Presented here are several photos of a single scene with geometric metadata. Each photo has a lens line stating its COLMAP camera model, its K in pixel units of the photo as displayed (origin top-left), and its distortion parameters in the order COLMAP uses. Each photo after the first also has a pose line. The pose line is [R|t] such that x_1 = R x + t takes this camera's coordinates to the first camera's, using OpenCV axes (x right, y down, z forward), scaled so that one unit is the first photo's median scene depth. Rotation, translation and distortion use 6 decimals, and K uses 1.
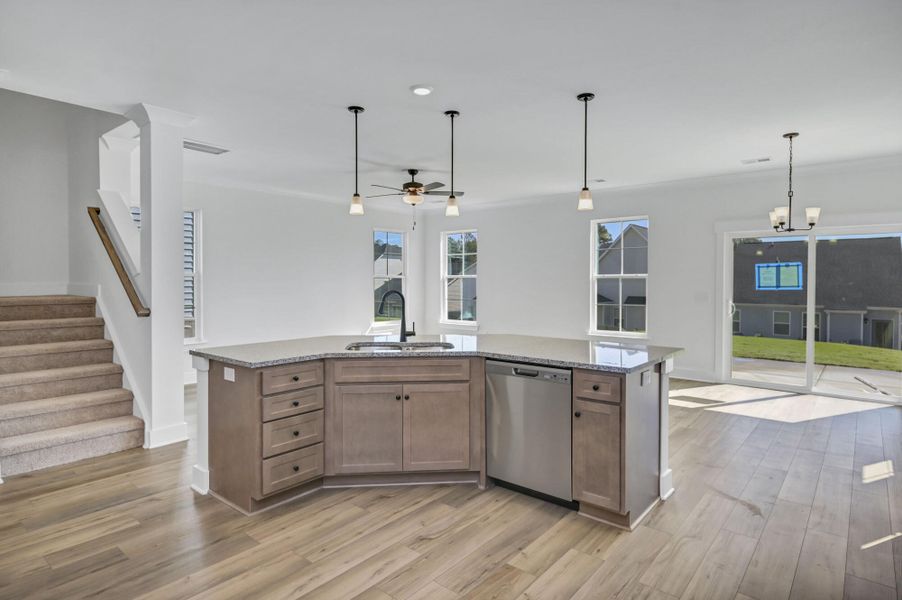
lens RADIAL K [[496.0, 0, 455.0], [0, 496.0, 287.0], [0, 0, 1]] dist [0.002866, -0.001556]
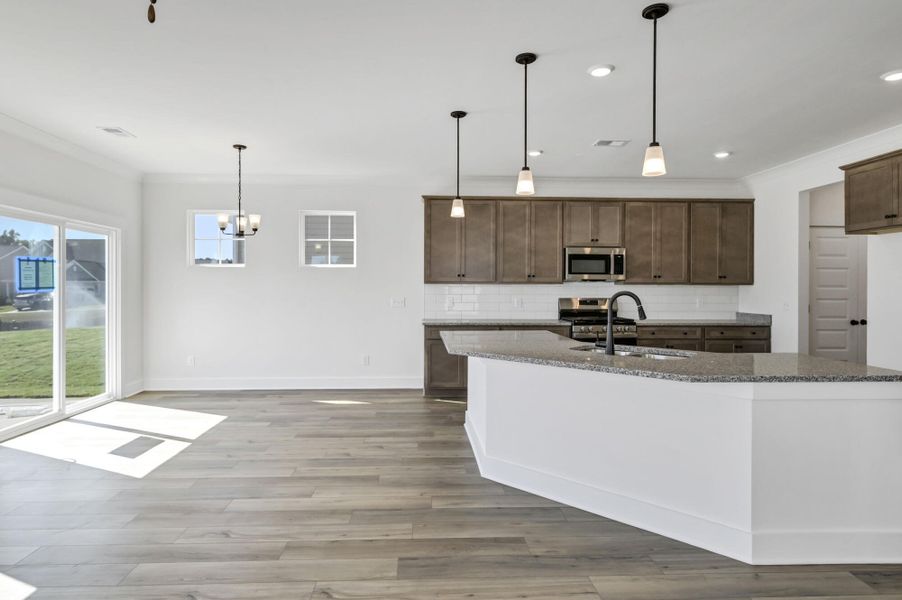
lens RADIAL K [[501.4, 0, 440.7], [0, 501.4, 291.4], [0, 0, 1]] dist [0.000012, -0.001363]
pose [[-0.659169, -0.009686, 0.751932, -0.561199], [0.005266, 0.999833, 0.017497, -0.010507], [-0.751976, 0.015493, -0.659008, 1.837897]]
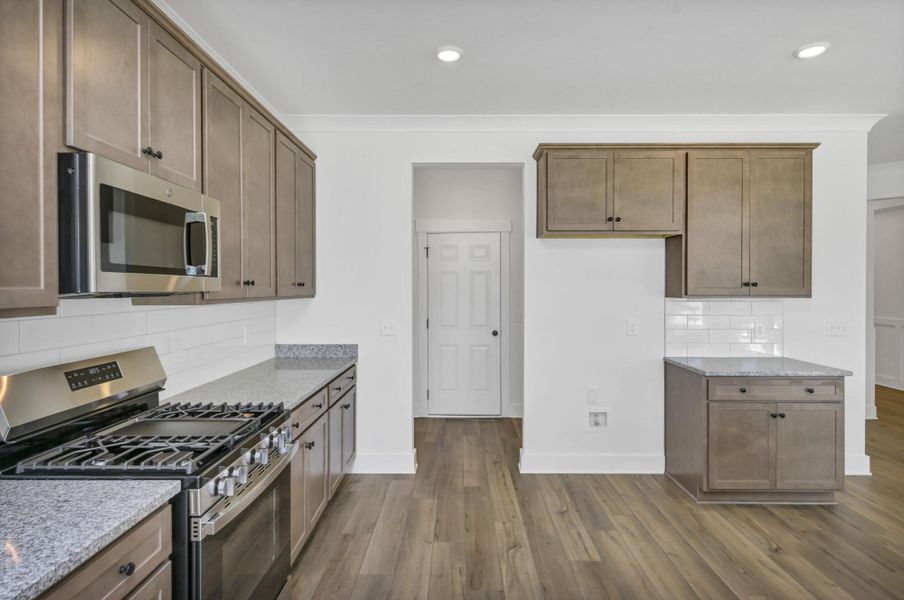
lens RADIAL K [[492.2, 0, 450.2], [0, 492.2, 291.1], [0, 0, 1]] dist [0.003494, -0.000063]
pose [[-0.784159, 0.001122, -0.620559, 0.504400], [-0.011719, 0.999793, 0.016617, -0.031268], [0.620449, 0.020303, -0.783984, 0.815614]]
